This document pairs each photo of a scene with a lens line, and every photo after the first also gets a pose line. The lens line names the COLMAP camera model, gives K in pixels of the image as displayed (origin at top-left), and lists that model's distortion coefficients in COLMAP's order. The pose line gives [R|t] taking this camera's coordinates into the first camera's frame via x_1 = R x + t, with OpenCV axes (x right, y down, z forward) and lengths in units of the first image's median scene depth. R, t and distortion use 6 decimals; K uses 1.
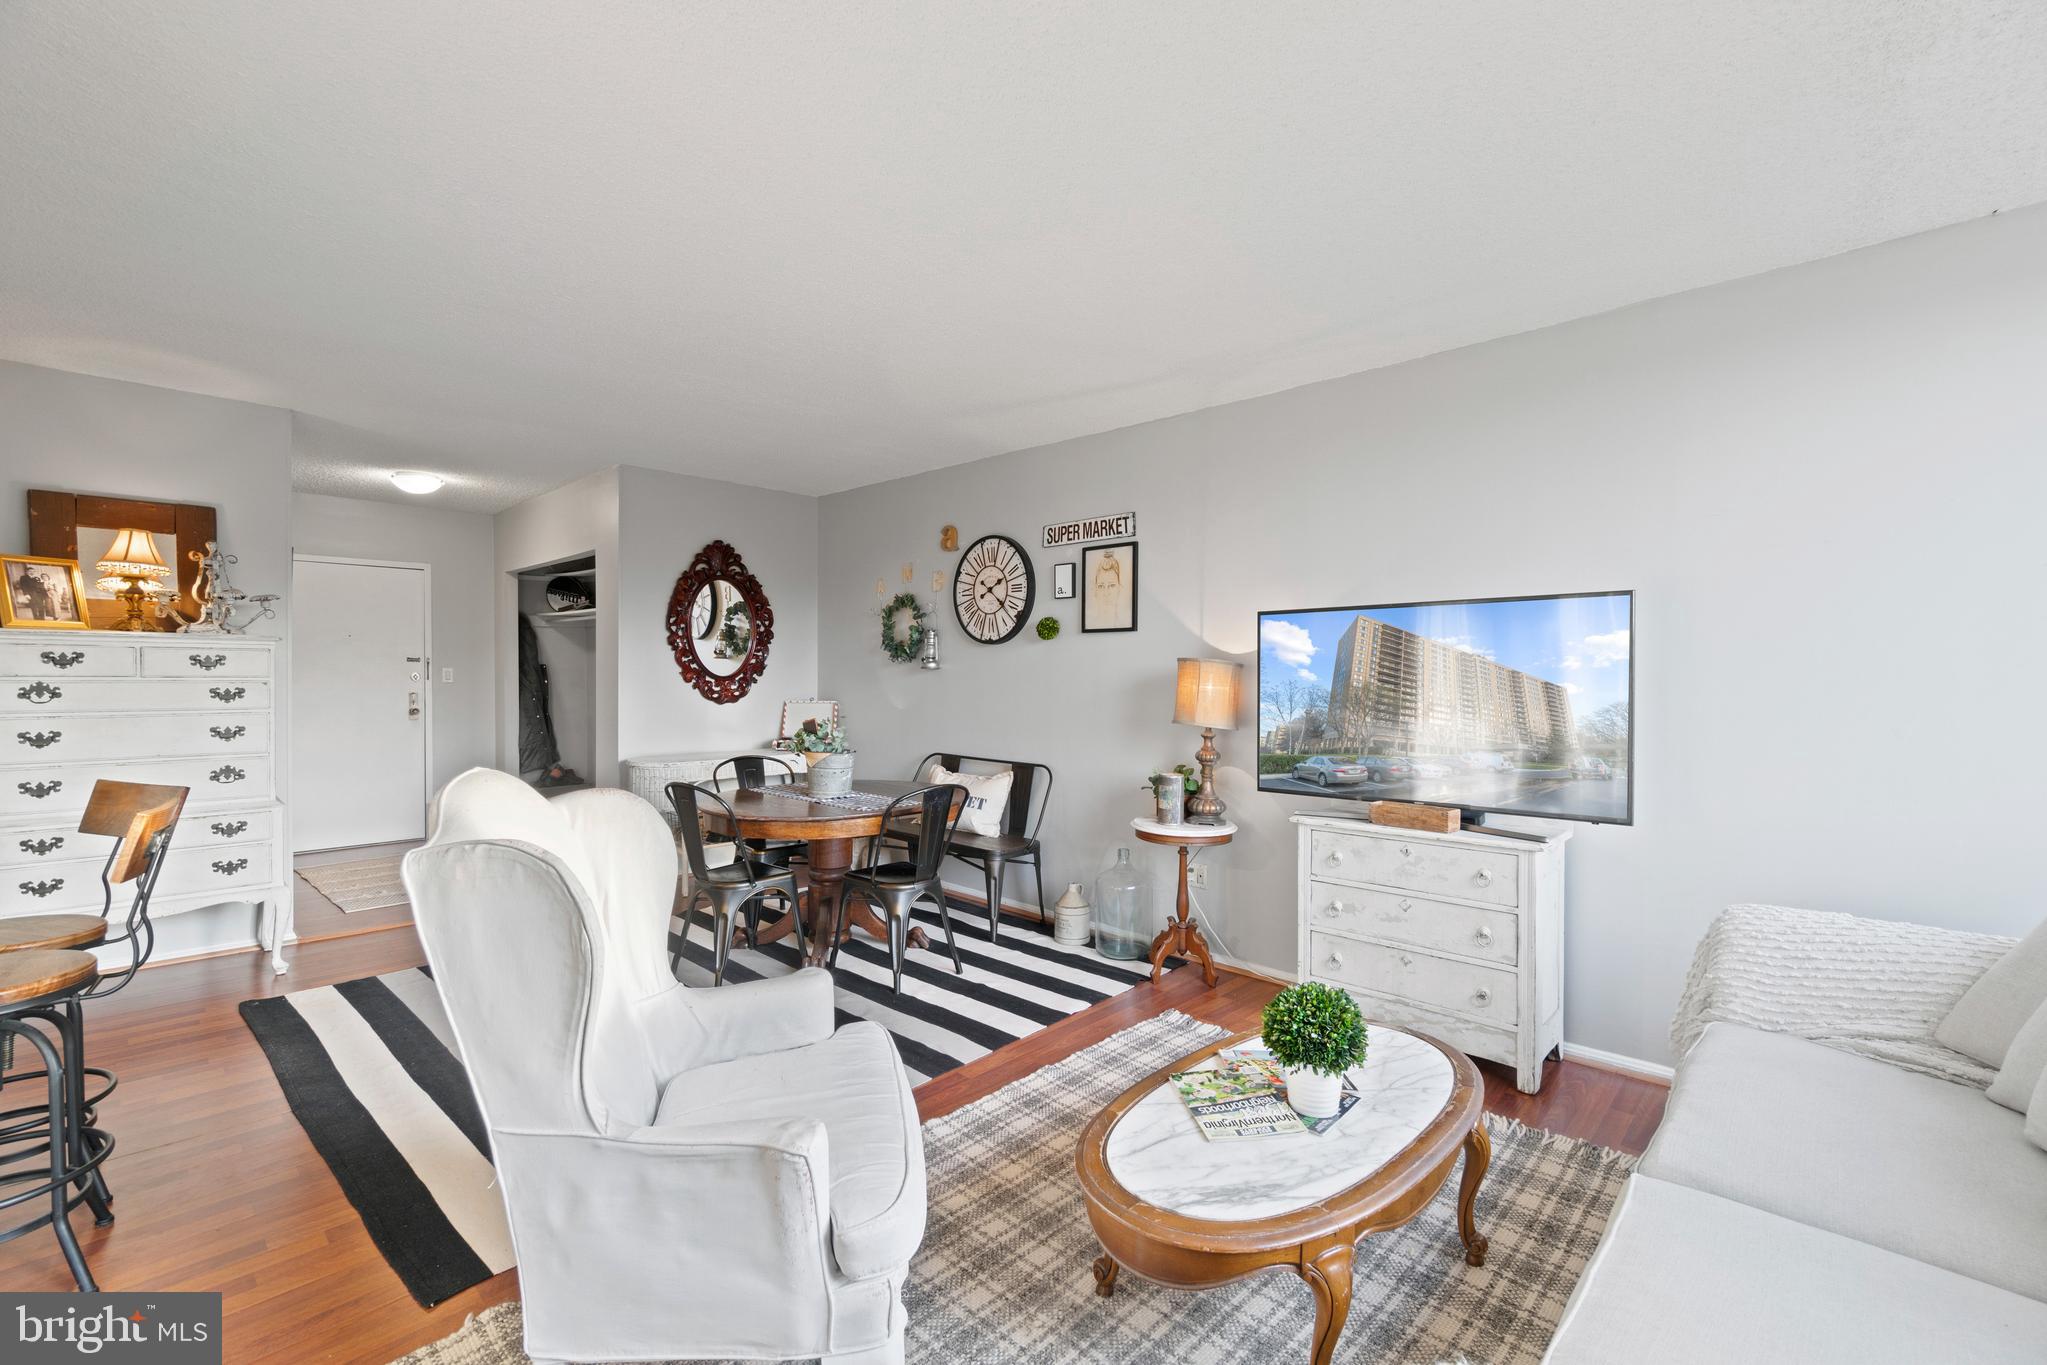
lens RADIAL K [[877.7, 0, 1016.6], [0, 877.7, 687.3], [0, 0, 1]] dist [-0.007060, 0.001832]
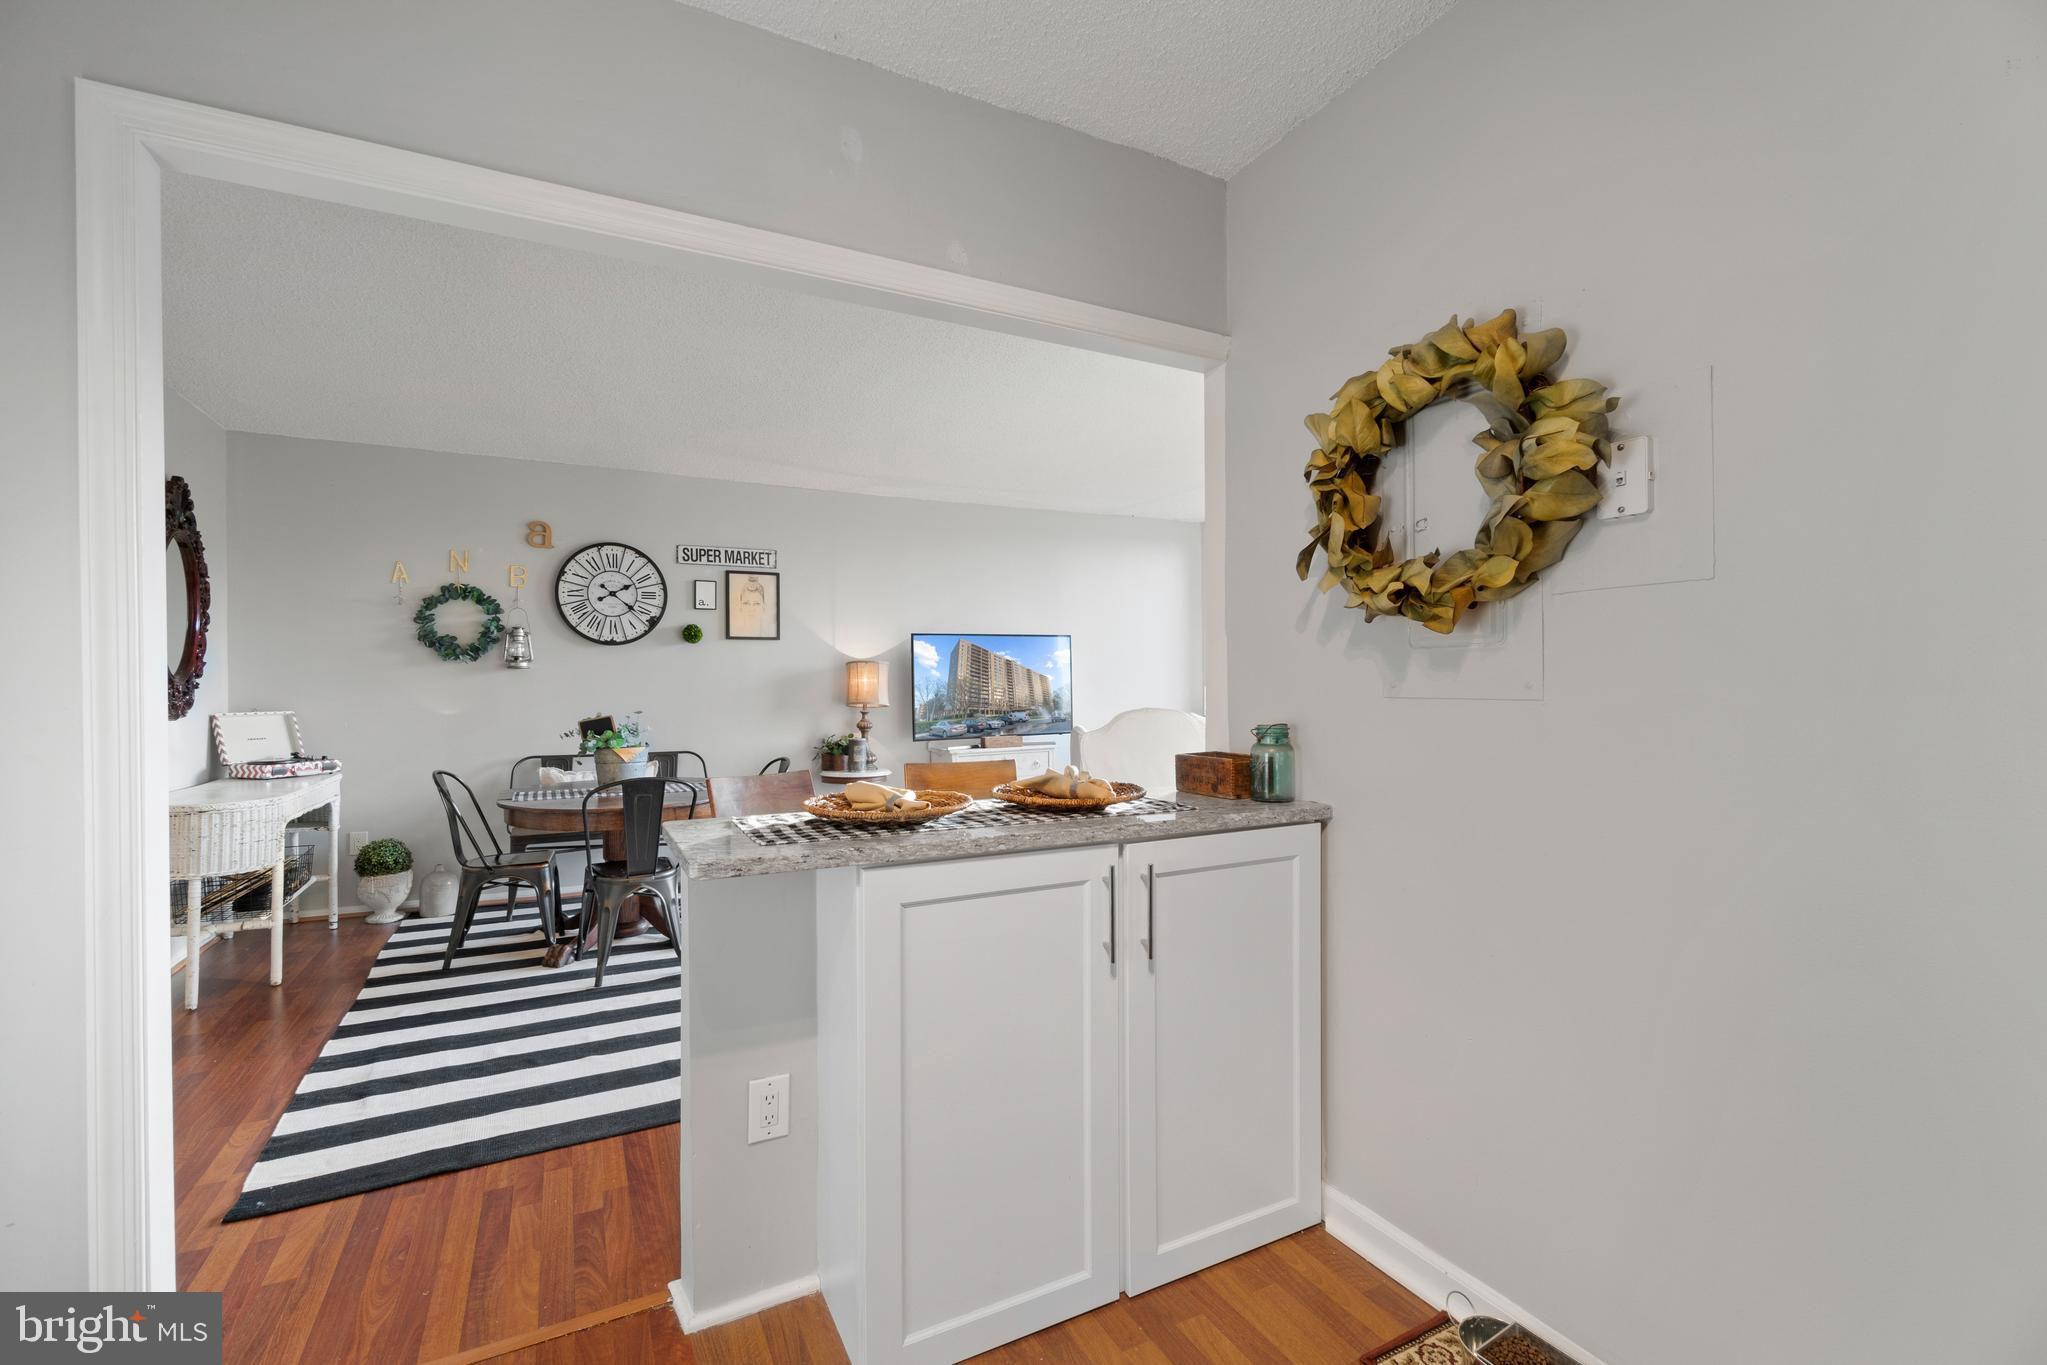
lens RADIAL K [[877.7, 0, 1009.7], [0, 877.7, 686.2], [0, 0, 1]] dist [-0.007060, 0.001832]
pose [[0.328313, -0.012793, 0.944482, -0.897896], [0.024105, 0.999696, 0.005161, 0.006615], [-0.944261, 0.021072, 0.328522, 0.209317]]
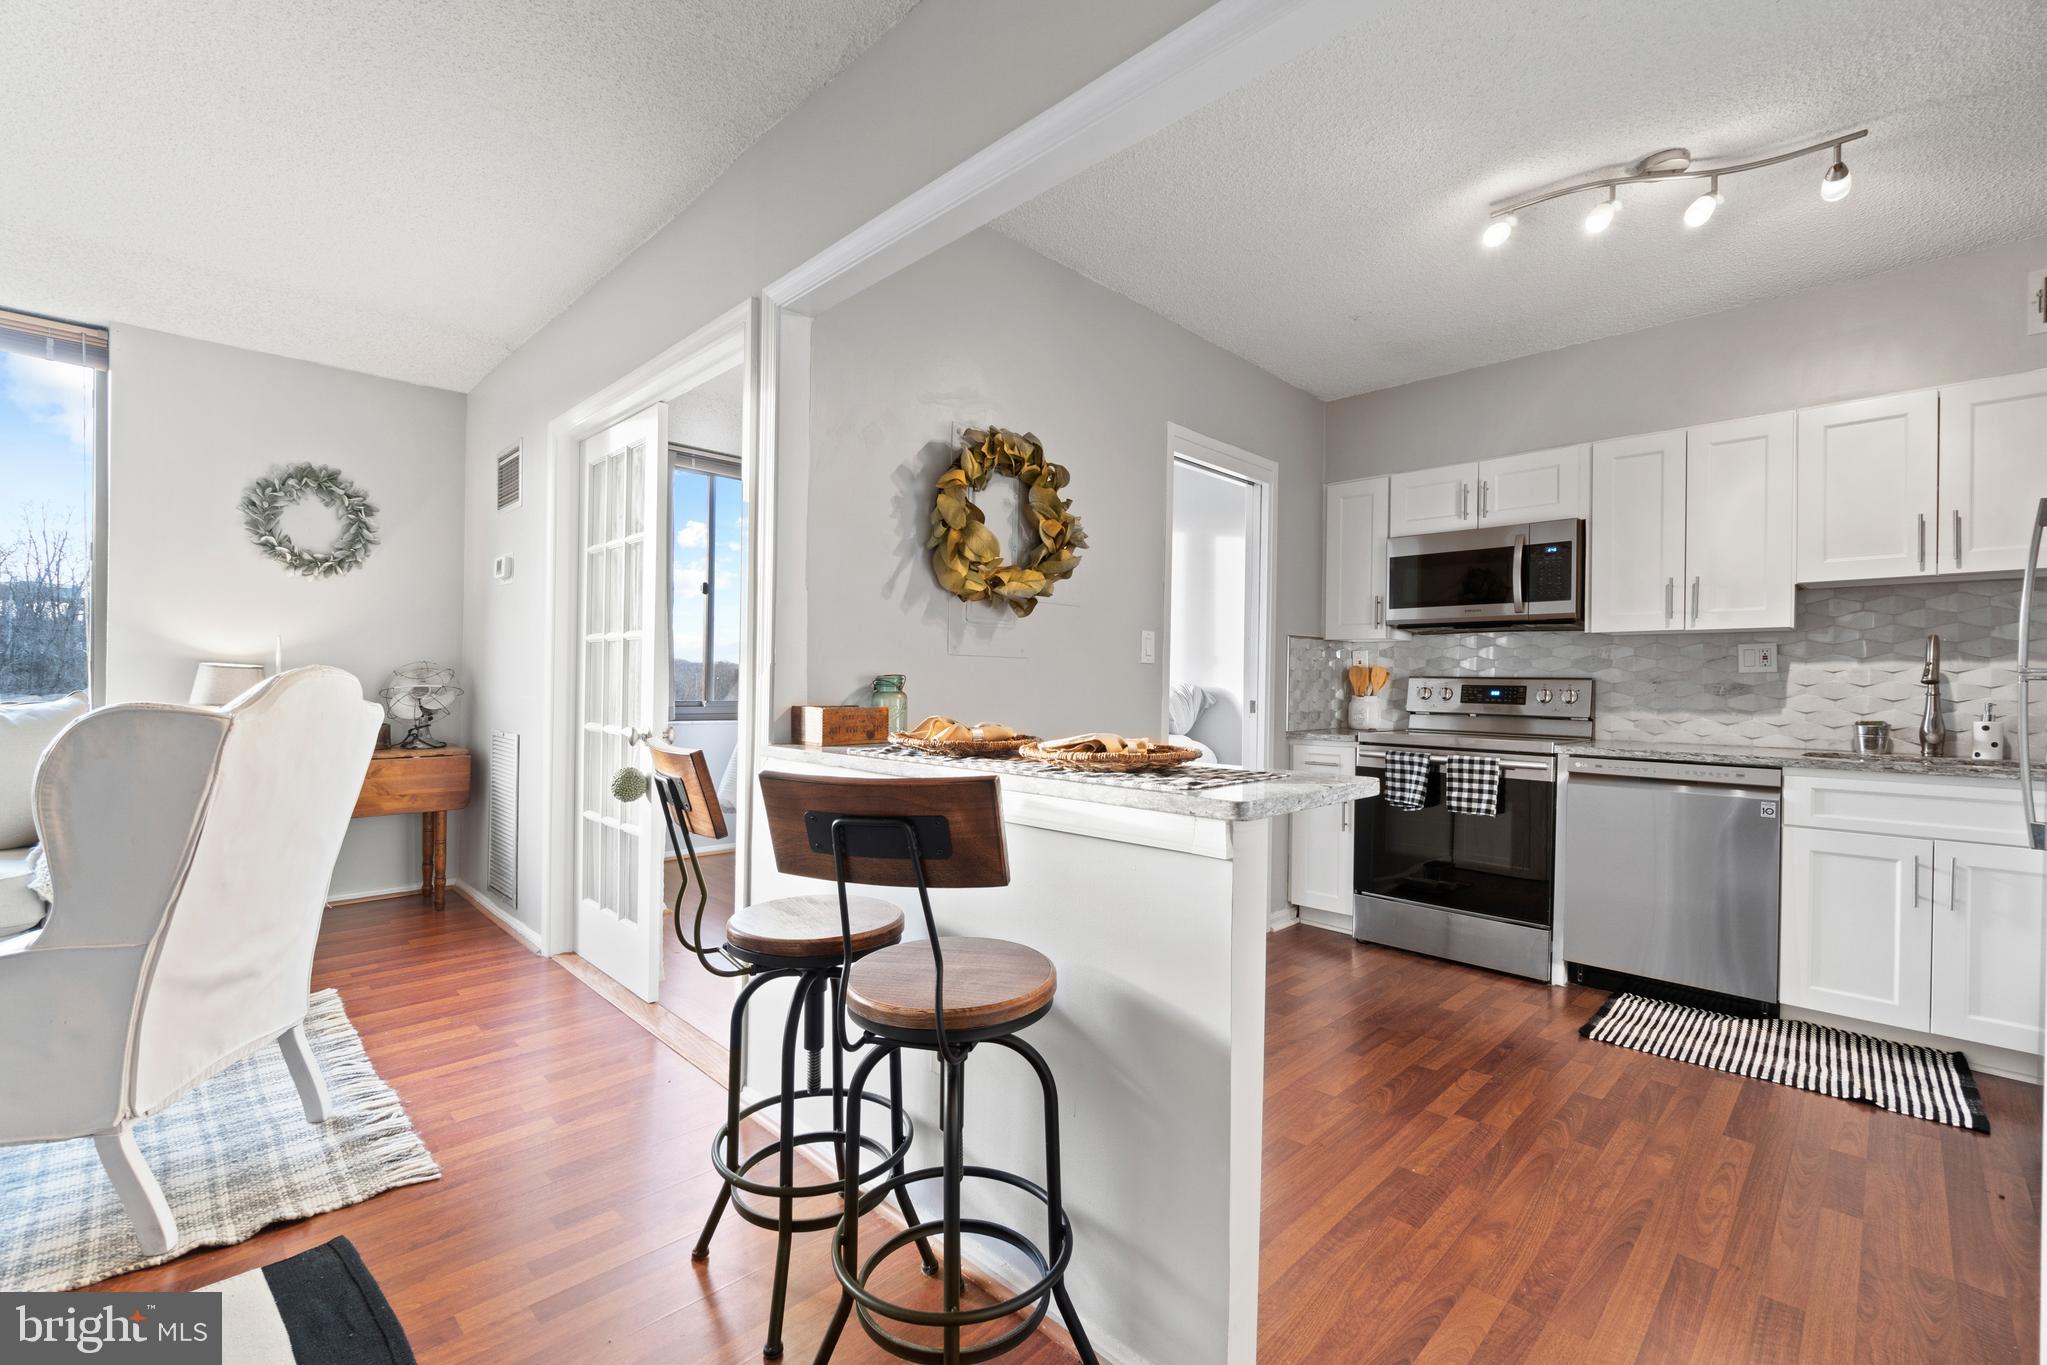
lens RADIAL K [[877.7, 0, 1013.3], [0, 877.7, 682.5], [0, 0, 1]] dist [-0.007060, 0.001832]
pose [[-0.999425, -0.020589, 0.026940, -0.538458], [-0.020089, 0.999623, 0.018730, 0.024167], [-0.027315, 0.018178, -0.999462, 0.728523]]
